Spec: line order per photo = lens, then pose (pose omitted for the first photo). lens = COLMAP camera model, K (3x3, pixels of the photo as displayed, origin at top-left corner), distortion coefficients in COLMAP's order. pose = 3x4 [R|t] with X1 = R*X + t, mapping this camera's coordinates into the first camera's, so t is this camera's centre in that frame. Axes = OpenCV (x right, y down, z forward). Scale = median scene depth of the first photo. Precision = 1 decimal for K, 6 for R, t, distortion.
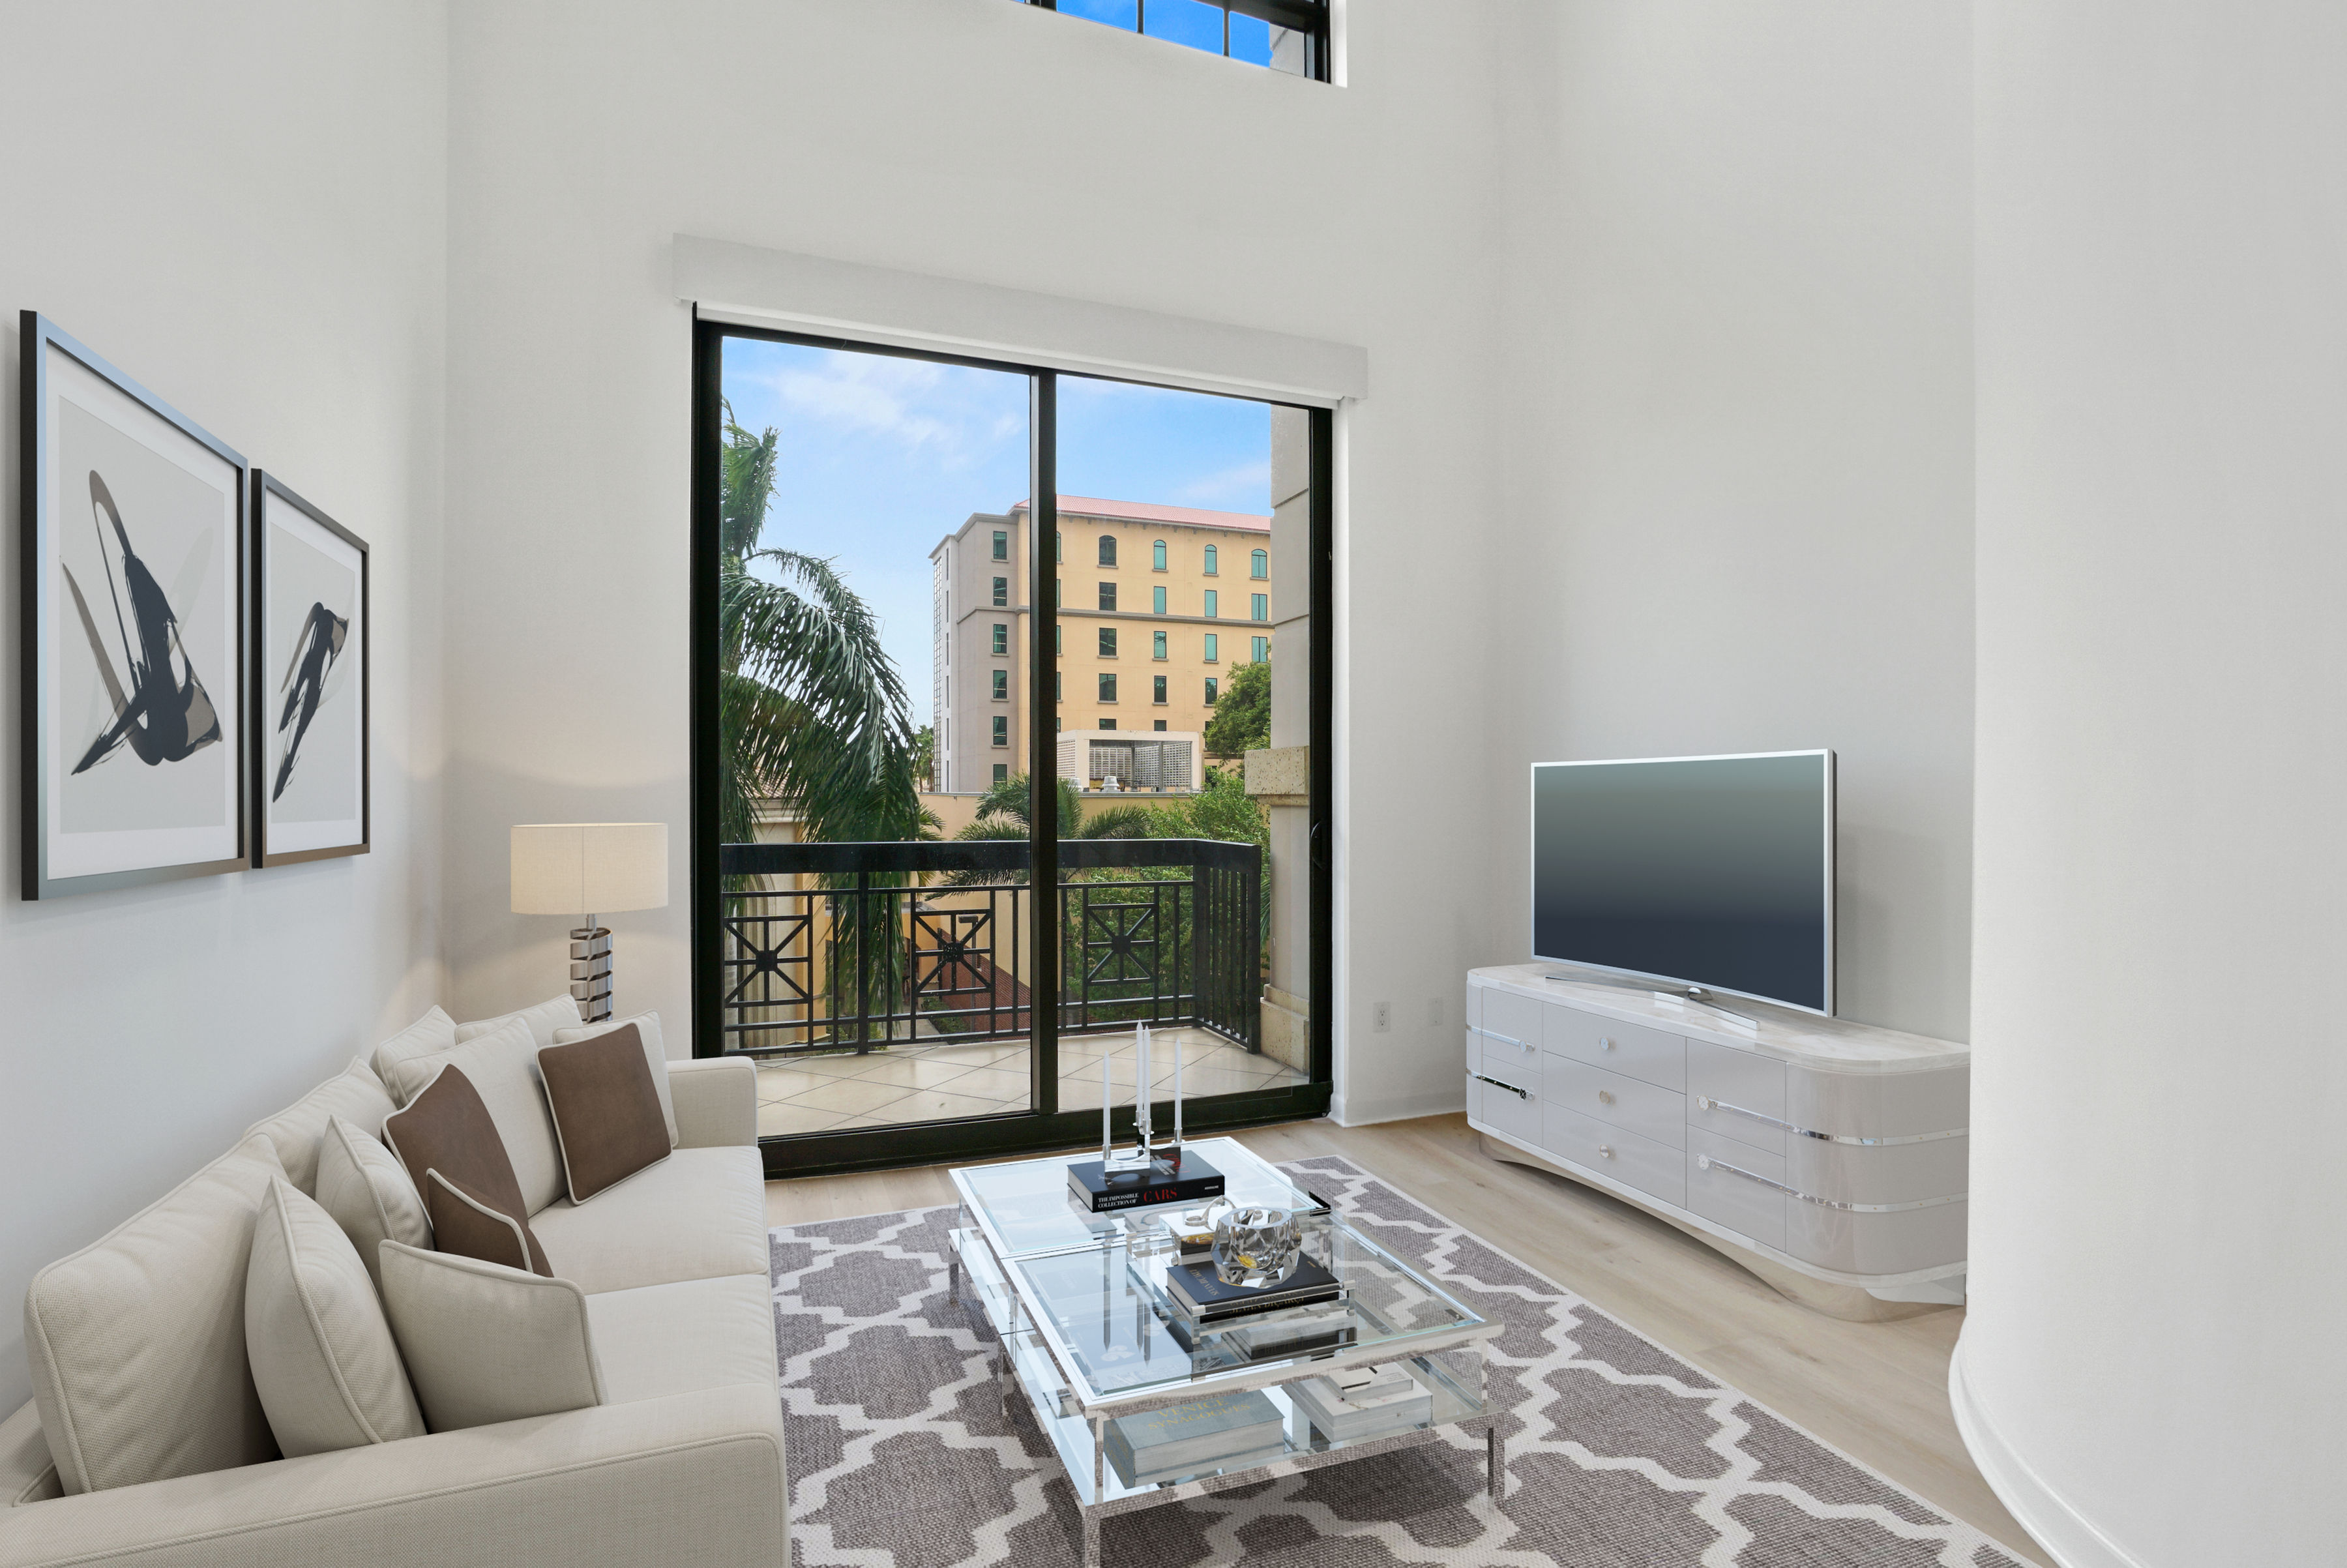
lens RADIAL K [[1030.8, 0, 1161.9], [0, 1030.8, 781.1], [0, 0, 1]] dist [-0.012344, -0.000176]
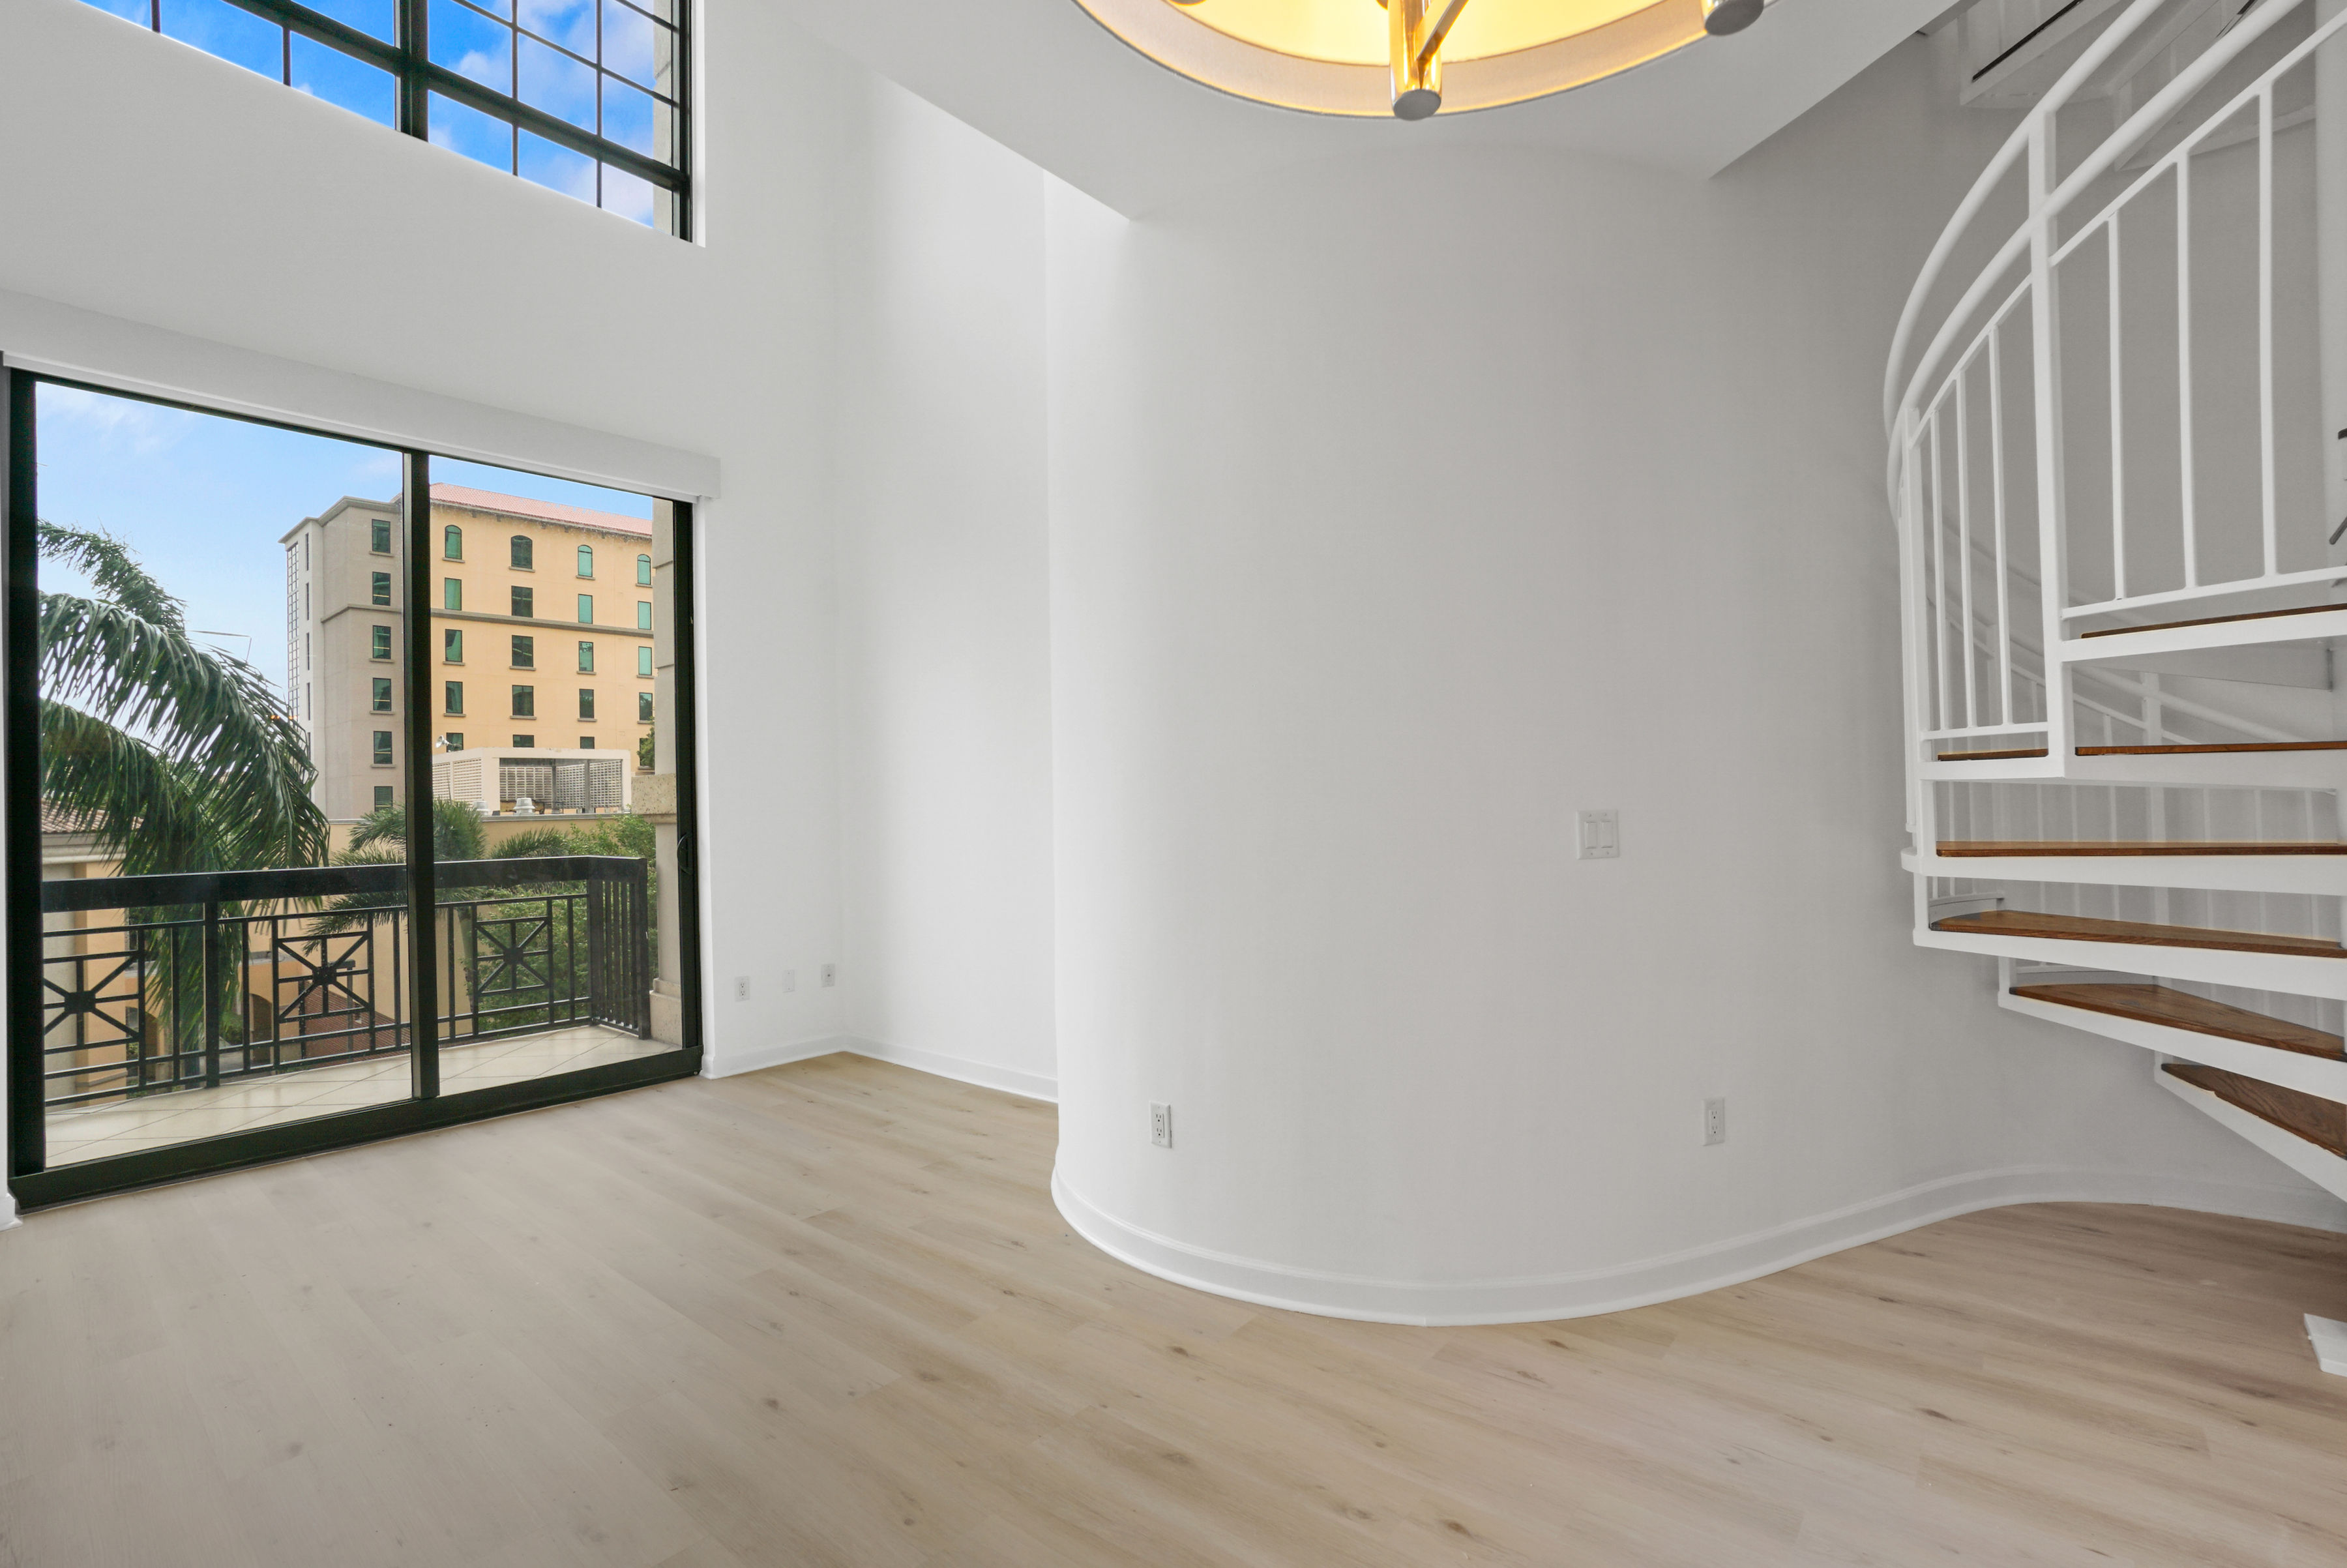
lens RADIAL K [[1093.3, 0, 1181.8], [0, 1093.3, 786.5], [0, 0, 1]] dist [-0.049784, 0.022184]
pose [[0.886136, -0.012811, 0.463248, 0.025549], [0.016468, 0.999857, -0.003851, -0.001335], [-0.463133, 0.011041, 0.886220, -0.135479]]
